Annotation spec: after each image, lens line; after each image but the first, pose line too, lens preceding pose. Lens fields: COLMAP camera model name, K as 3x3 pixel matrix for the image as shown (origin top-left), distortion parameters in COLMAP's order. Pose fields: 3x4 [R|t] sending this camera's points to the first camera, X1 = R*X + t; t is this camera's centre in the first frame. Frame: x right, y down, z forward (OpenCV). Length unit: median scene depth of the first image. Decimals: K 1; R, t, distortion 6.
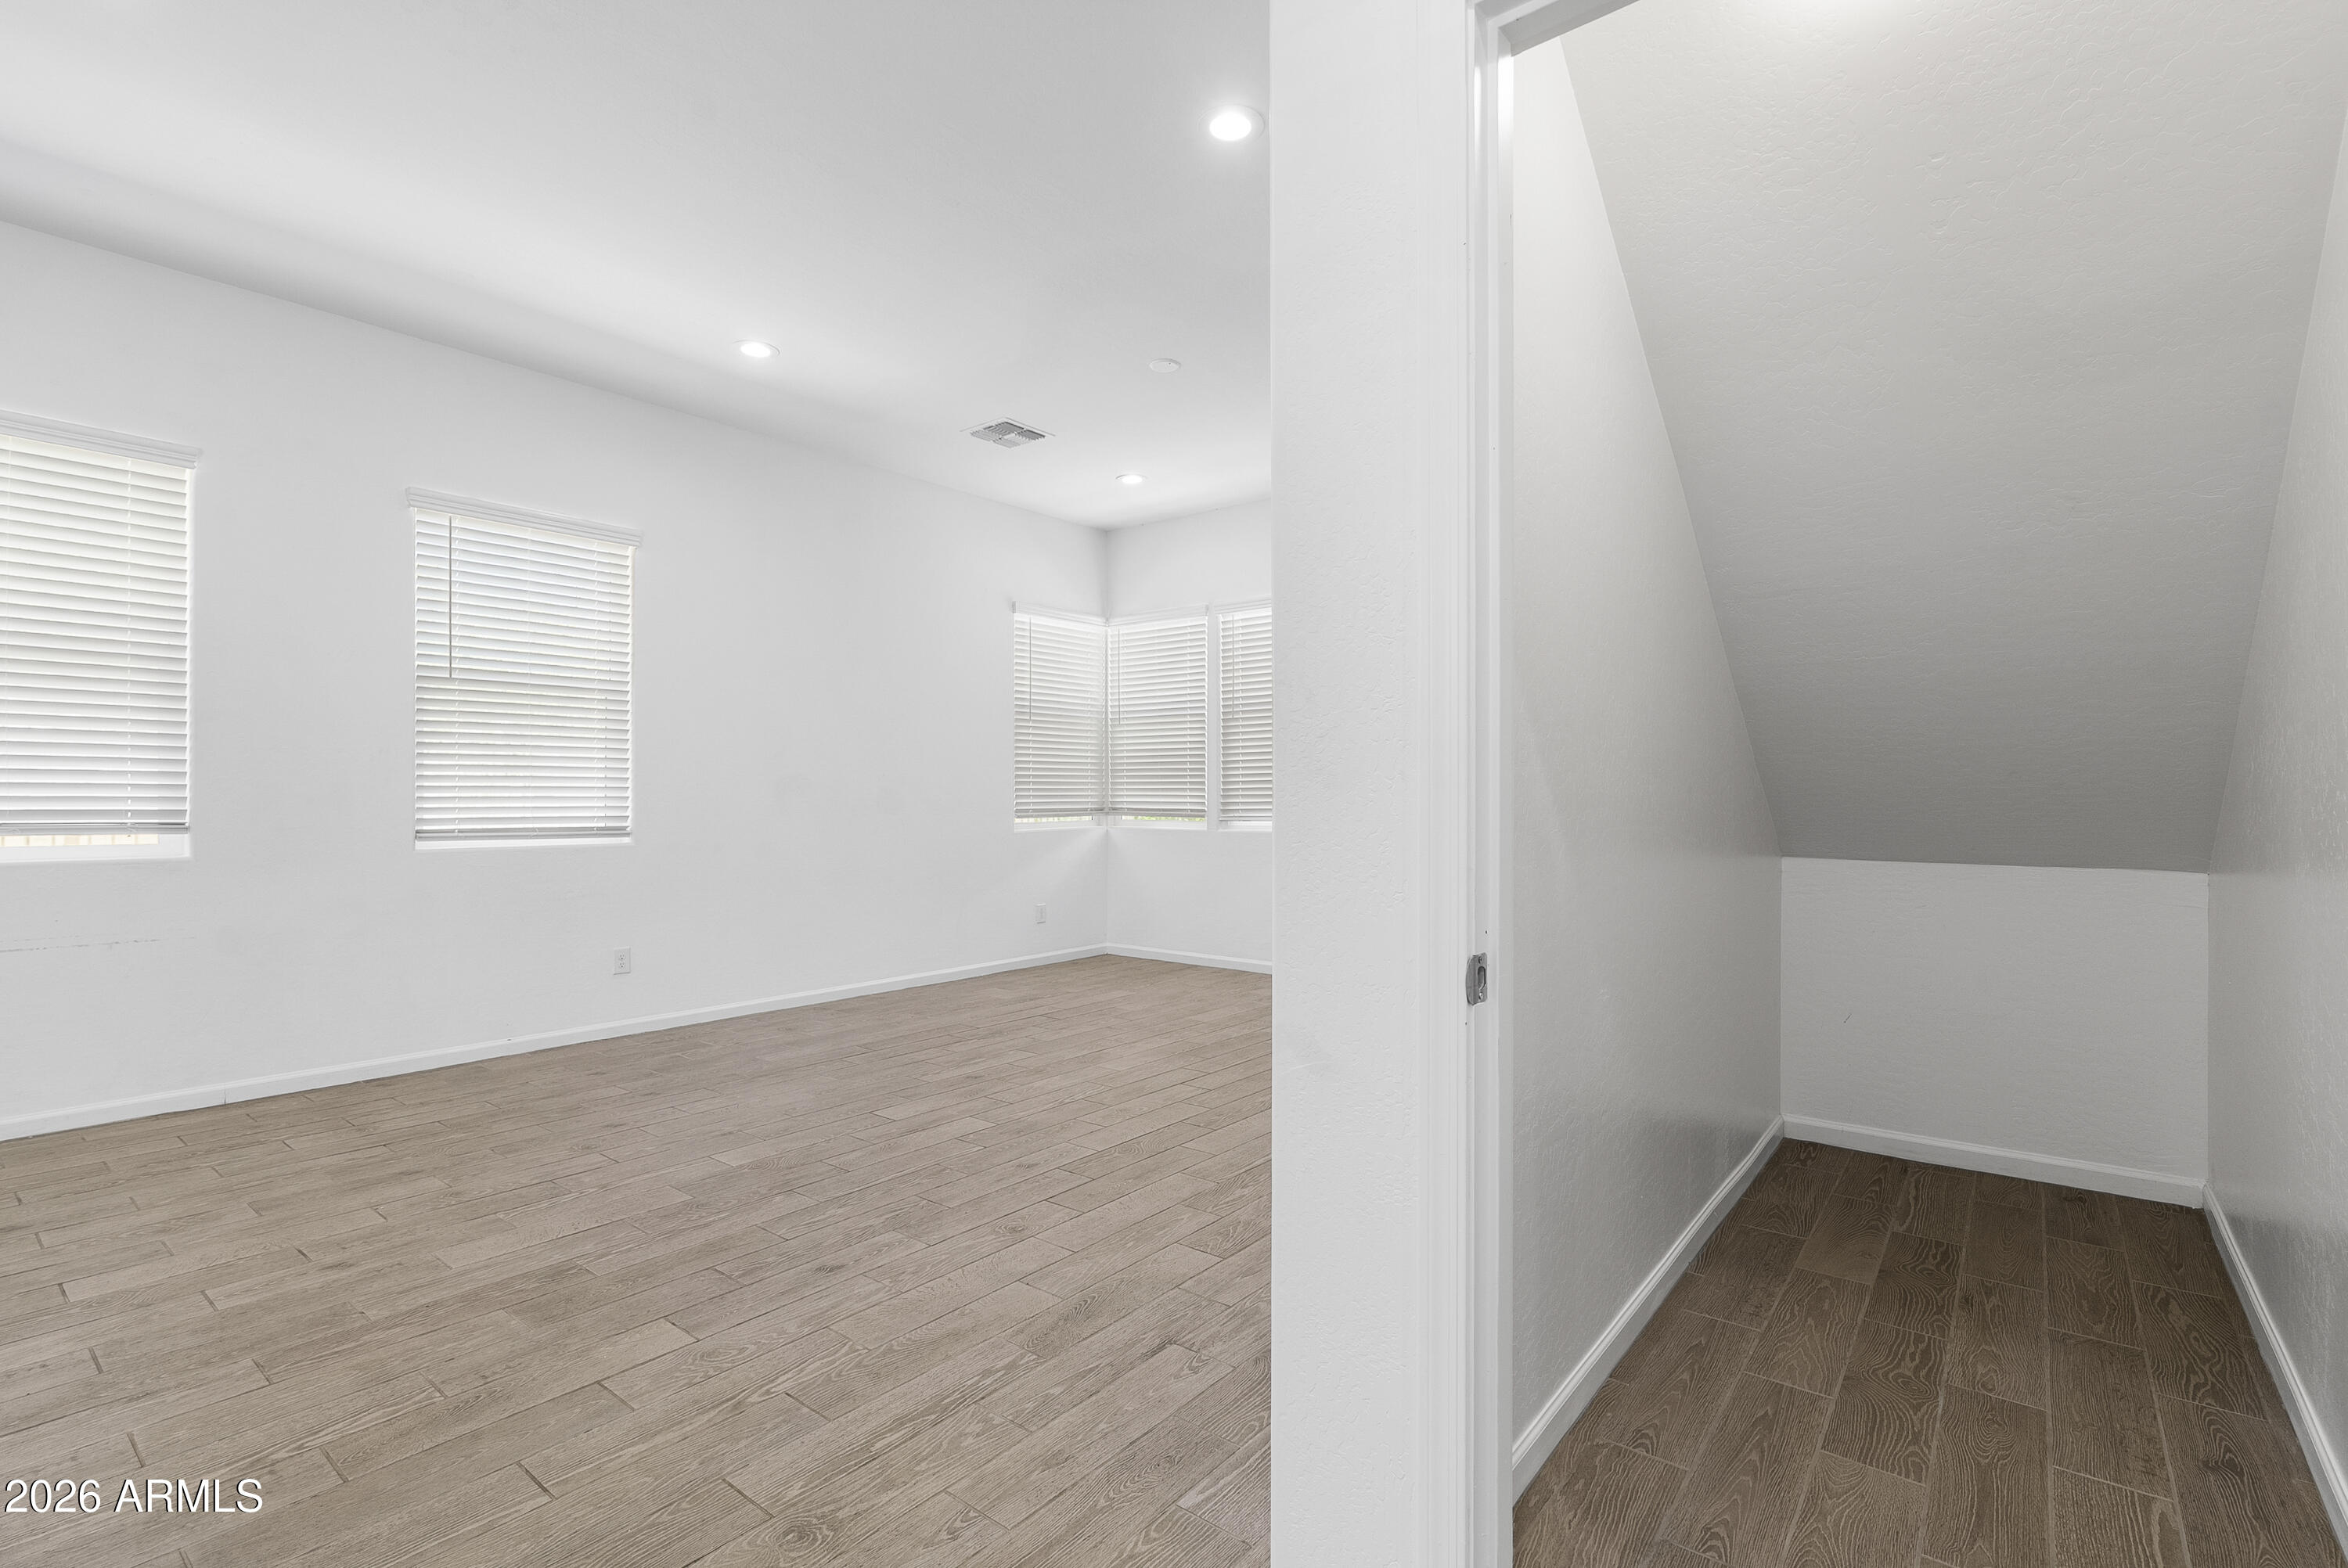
lens RADIAL K [[1089.9, 0, 1129.3], [0, 1089.9, 820.8], [0, 0, 1]] dist [-0.001917, 0.000116]
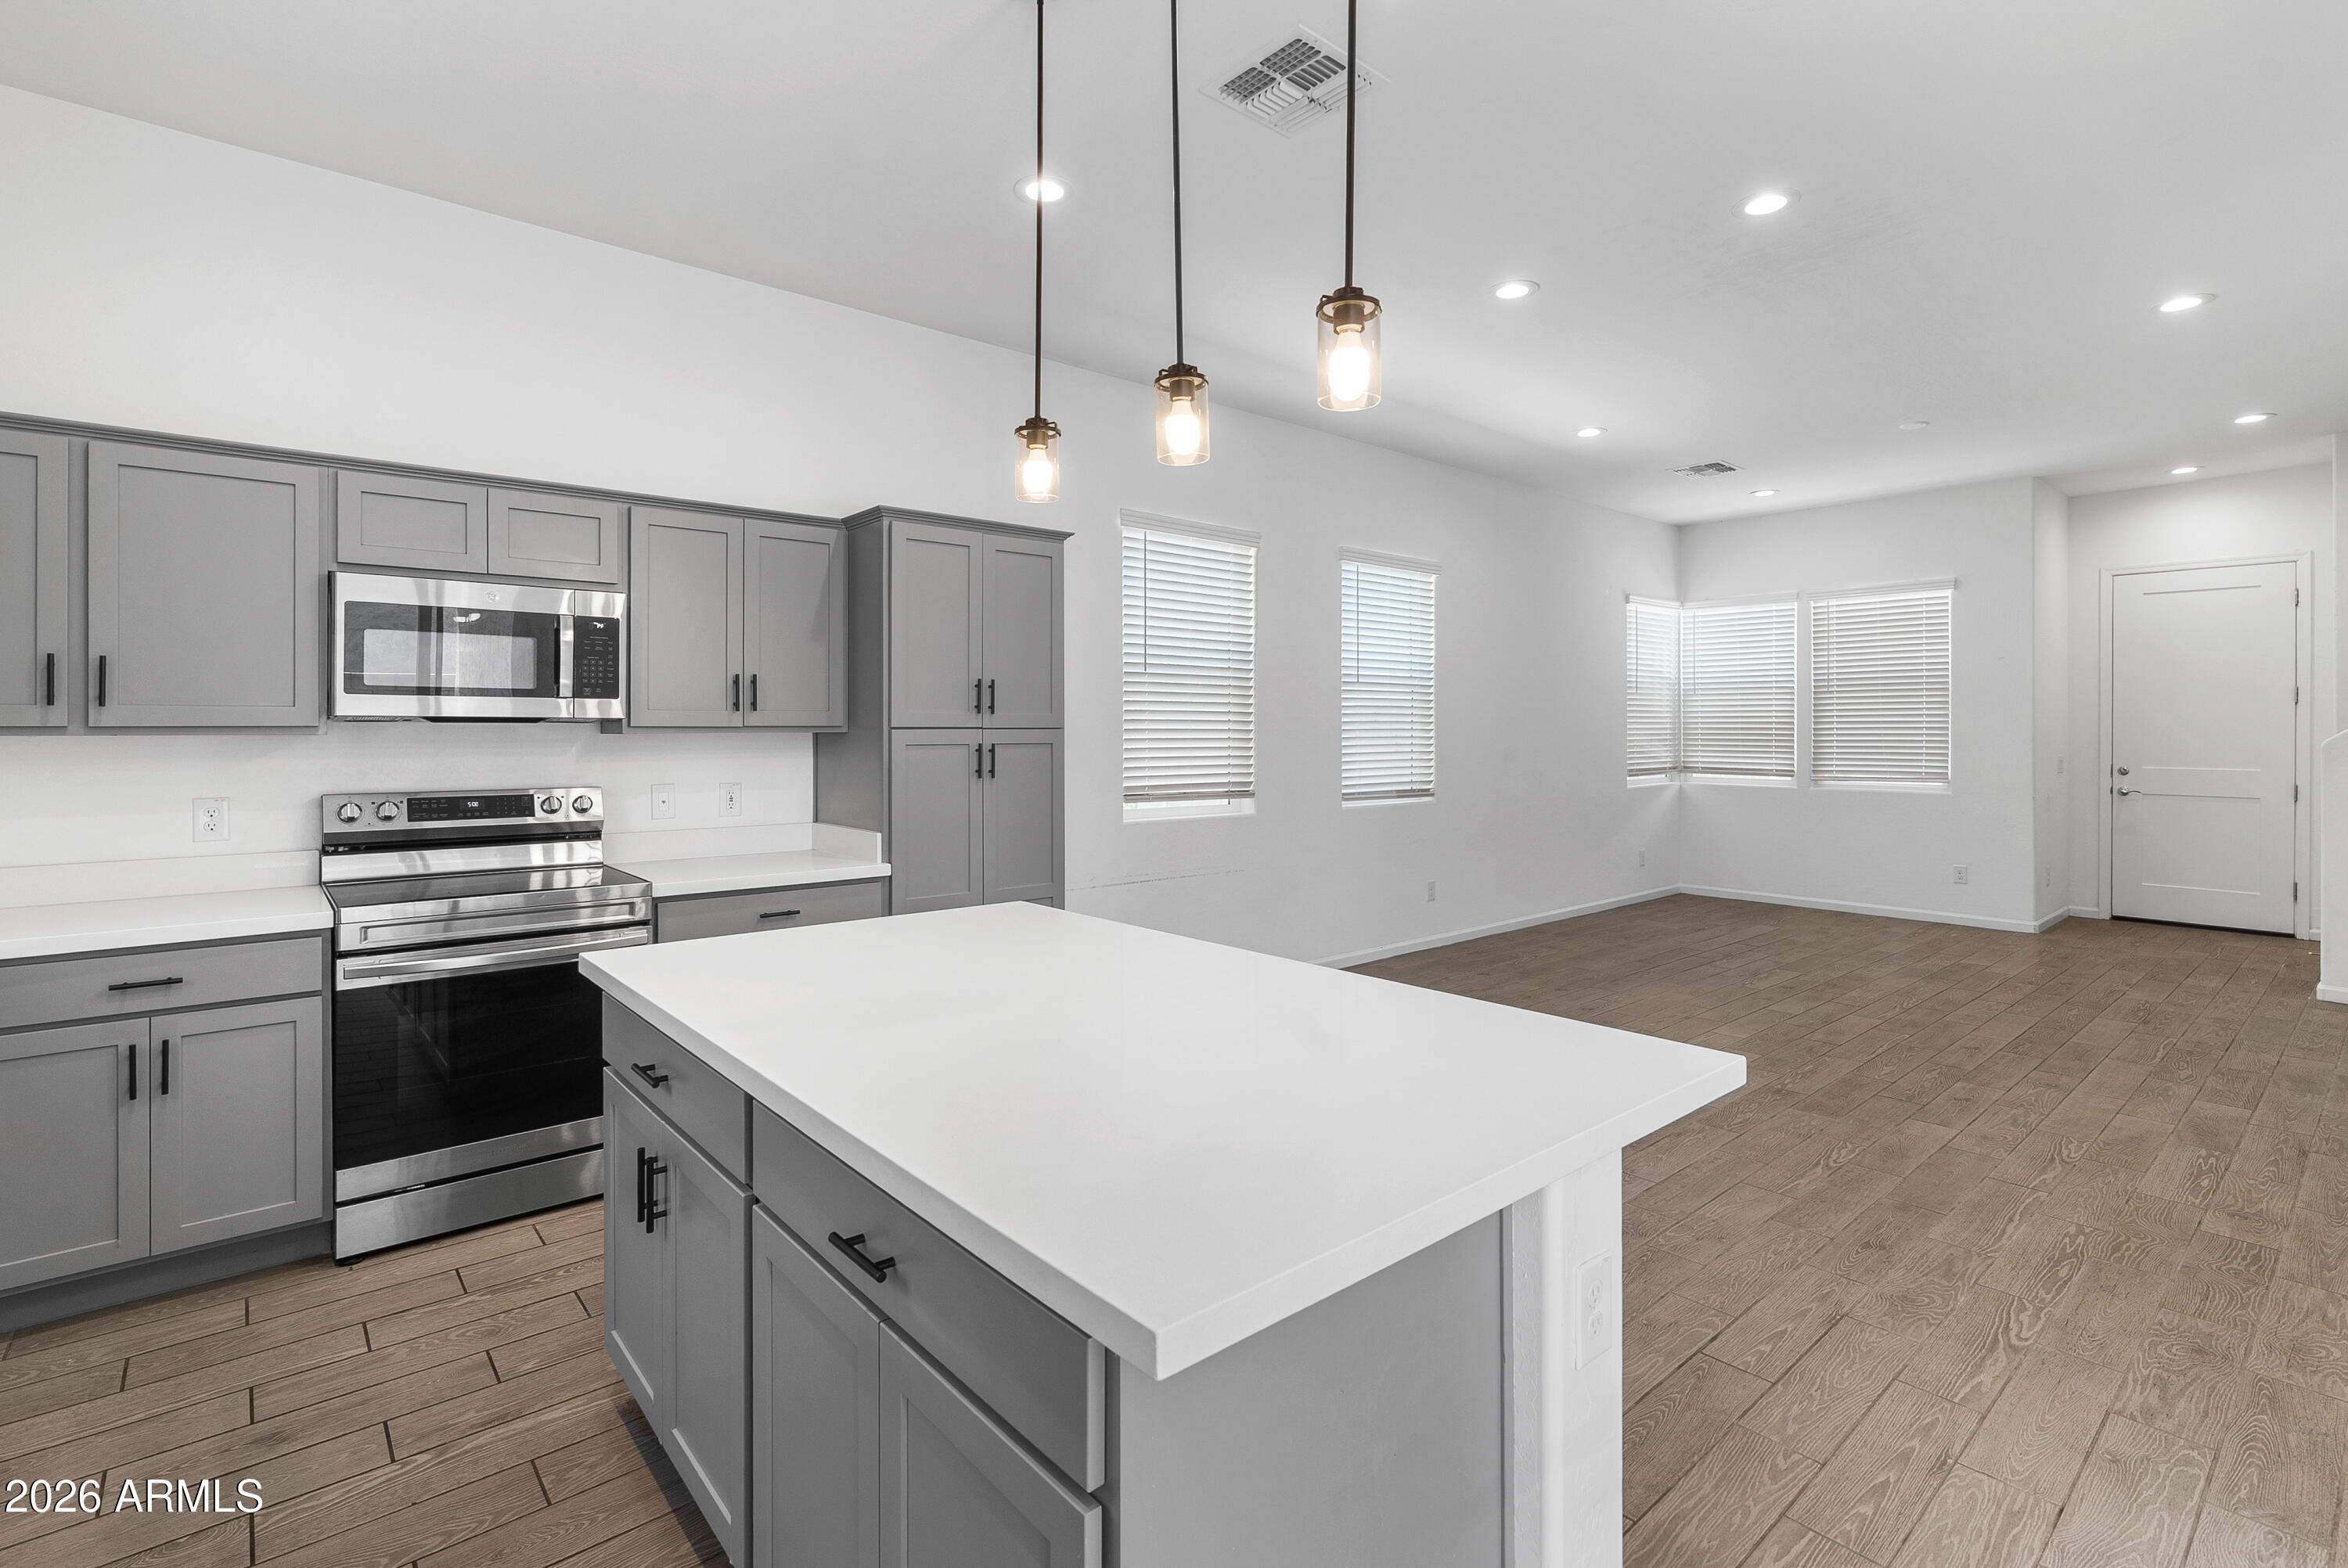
lens RADIAL K [[1090.6, 0, 1180.6], [0, 1090.6, 754.5], [0, 0, 1]] dist [0.009640, 0.000739]
pose [[0.986944, 0.004582, -0.161001, -0.496912], [-0.004578, 0.999989, 0.000393, -0.031757], [0.161001, 0.000350, 0.986954, -0.313533]]
